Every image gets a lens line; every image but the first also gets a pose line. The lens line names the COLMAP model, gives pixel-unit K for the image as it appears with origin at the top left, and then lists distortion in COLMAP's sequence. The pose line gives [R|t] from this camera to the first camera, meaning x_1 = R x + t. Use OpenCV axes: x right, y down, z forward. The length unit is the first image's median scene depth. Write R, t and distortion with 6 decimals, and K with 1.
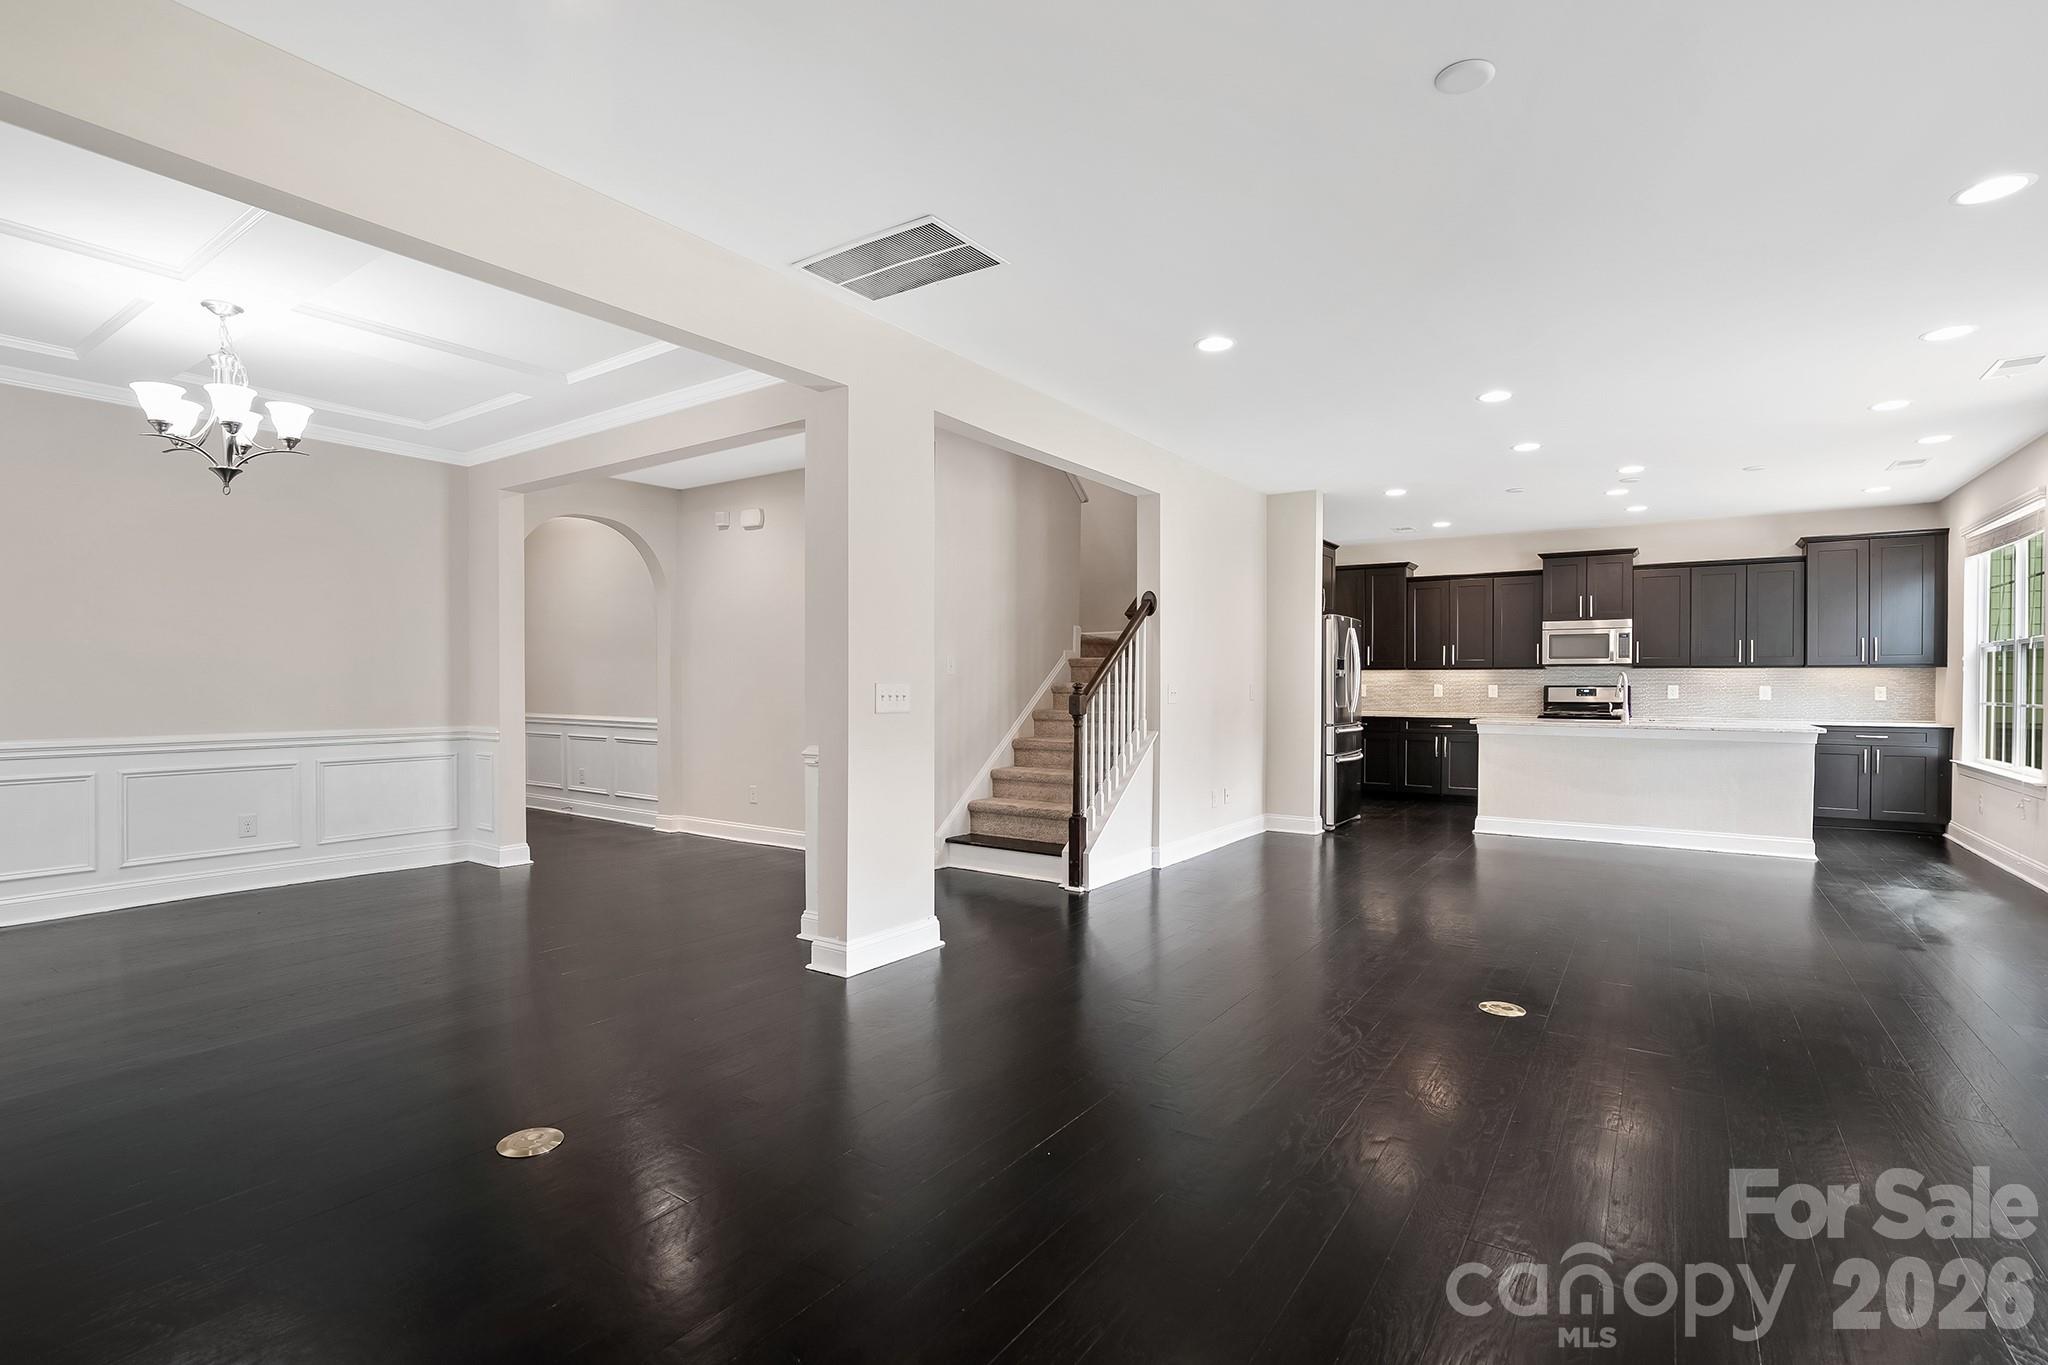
lens RADIAL K [[984.5, 0, 1018.1], [0, 984.5, 690.8], [0, 0, 1]] dist [-0.037234, 0.008236]
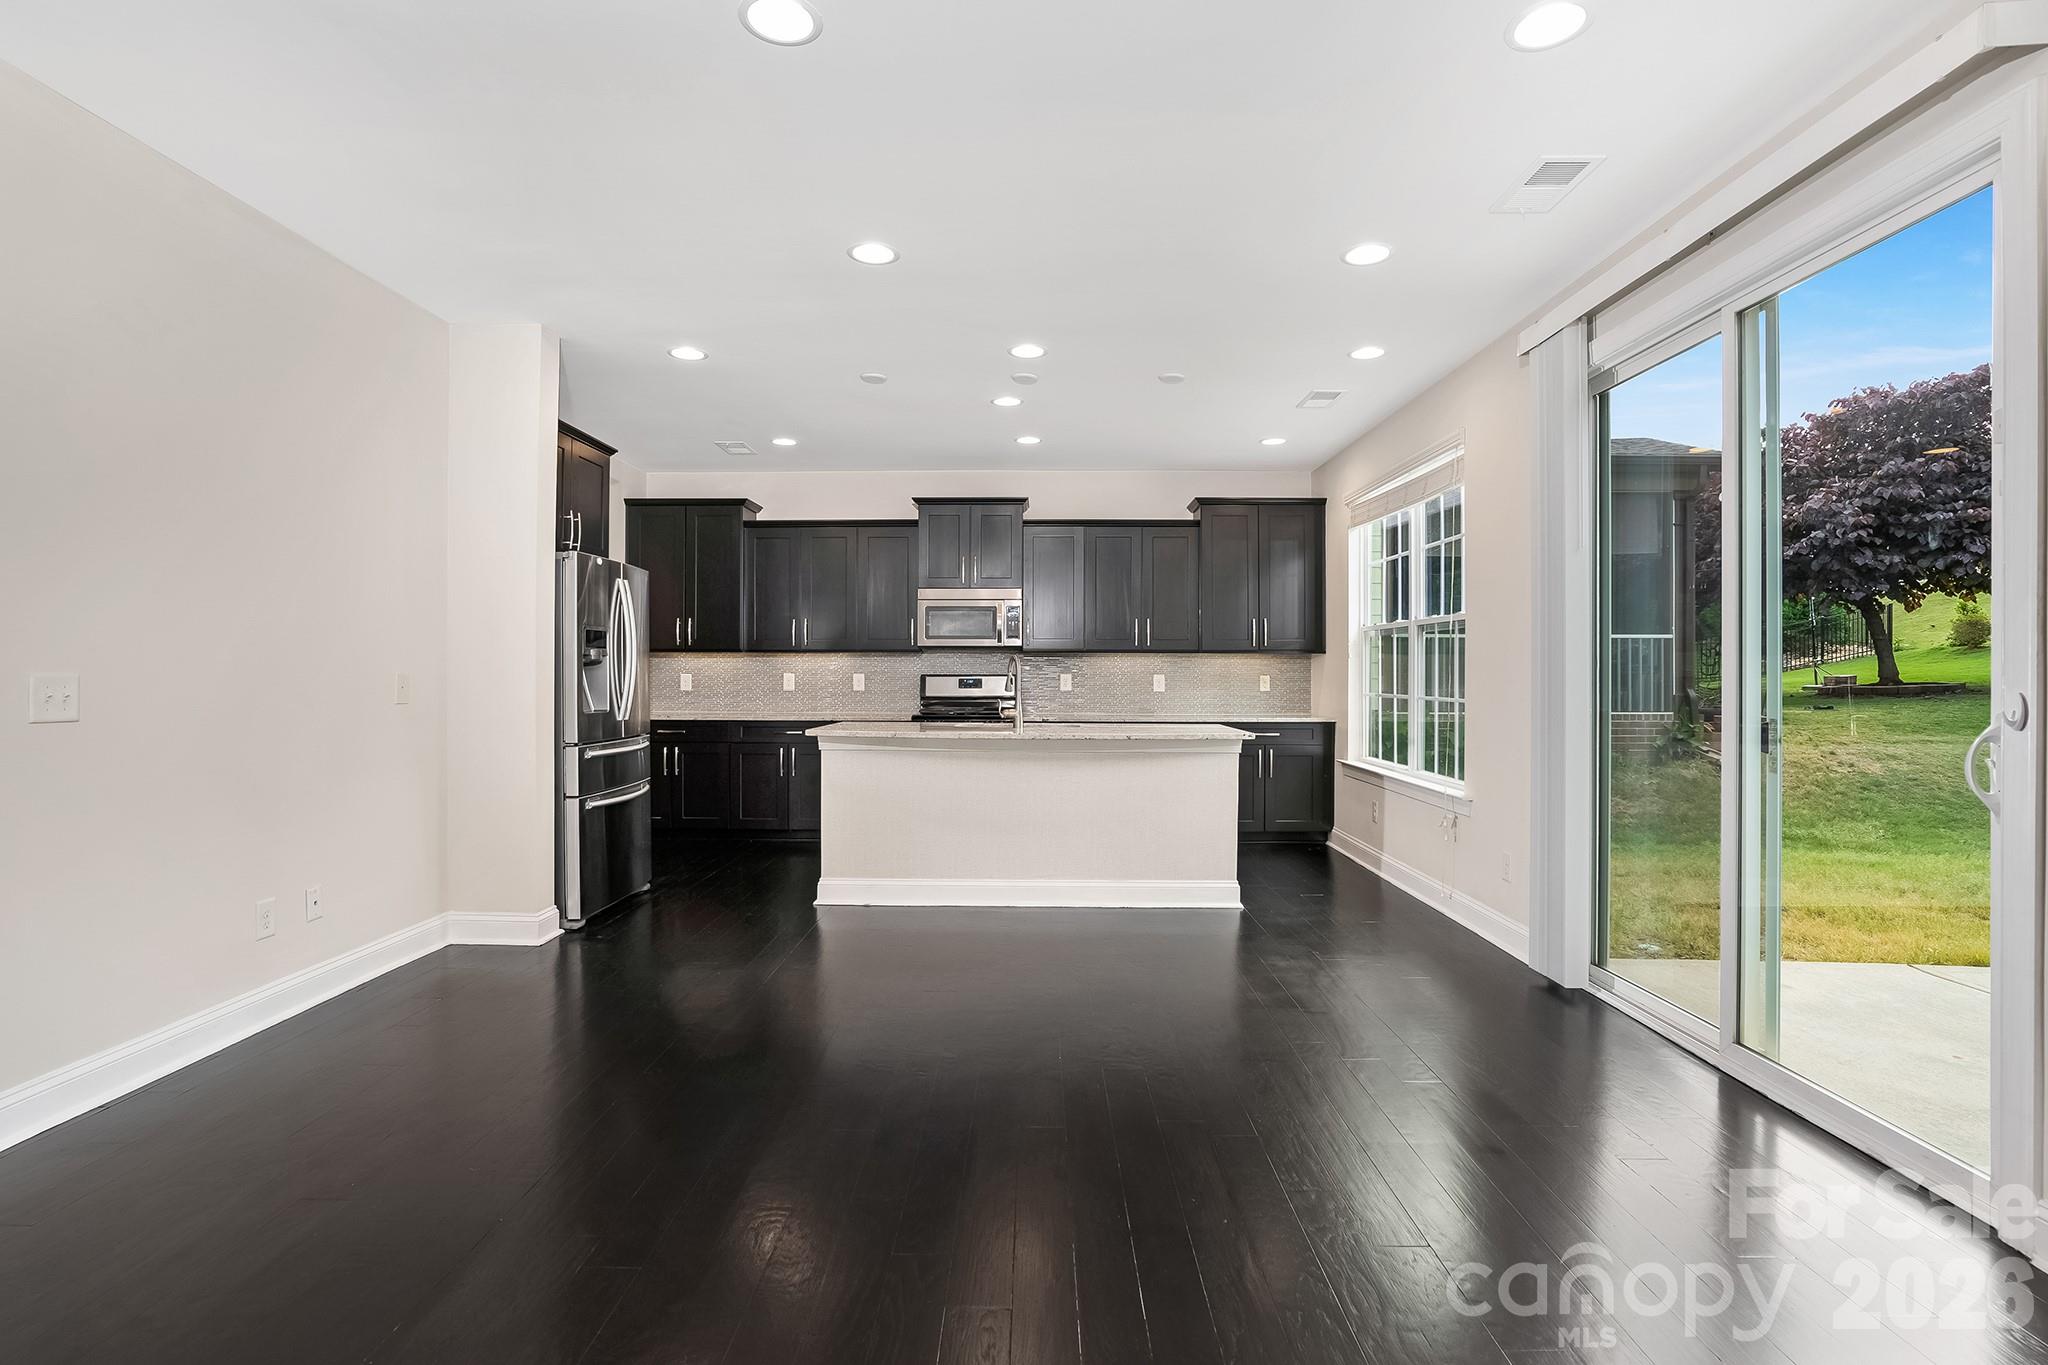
lens RADIAL K [[984.5, 0, 1019.2], [0, 984.5, 673.1], [0, 0, 1]] dist [-0.037234, 0.008236]
pose [[0.840870, -0.000610, 0.541237, 0.220926], [0.002812, 0.999991, -0.003241, -0.004337], [-0.541230, 0.004247, 0.840864, 0.366887]]
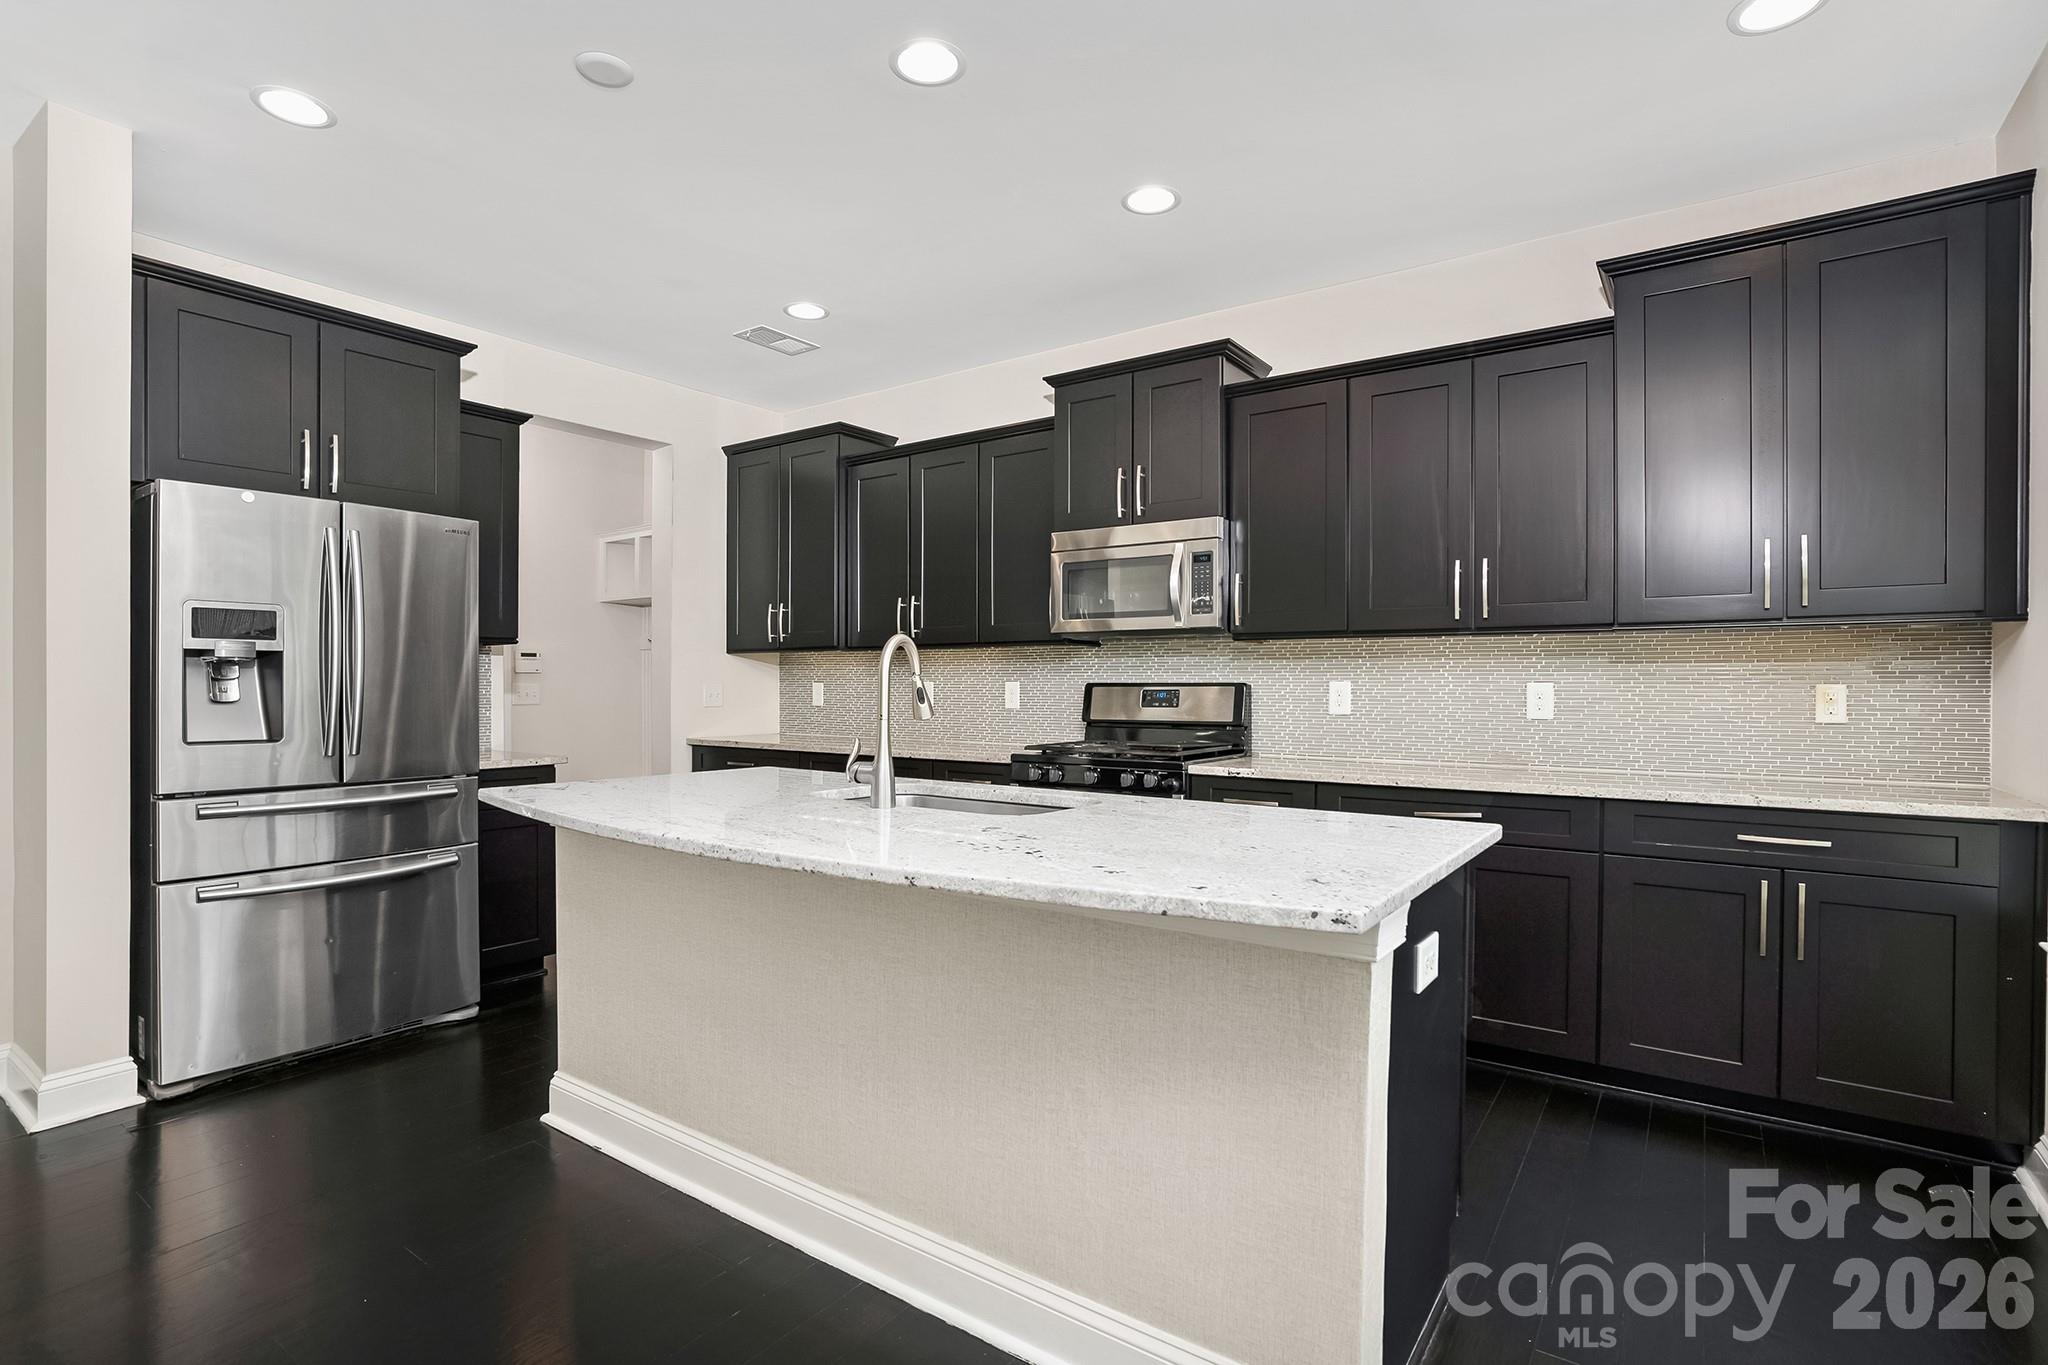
lens RADIAL K [[984.5, 0, 1081.2], [0, 984.5, 686.9], [0, 0, 1]] dist [-0.037234, 0.008236]
pose [[0.999833, -0.002581, -0.018104, 0.628168], [0.002523, 0.999992, -0.003199, -0.002533], [0.018112, 0.003153, 0.999831, 0.640297]]
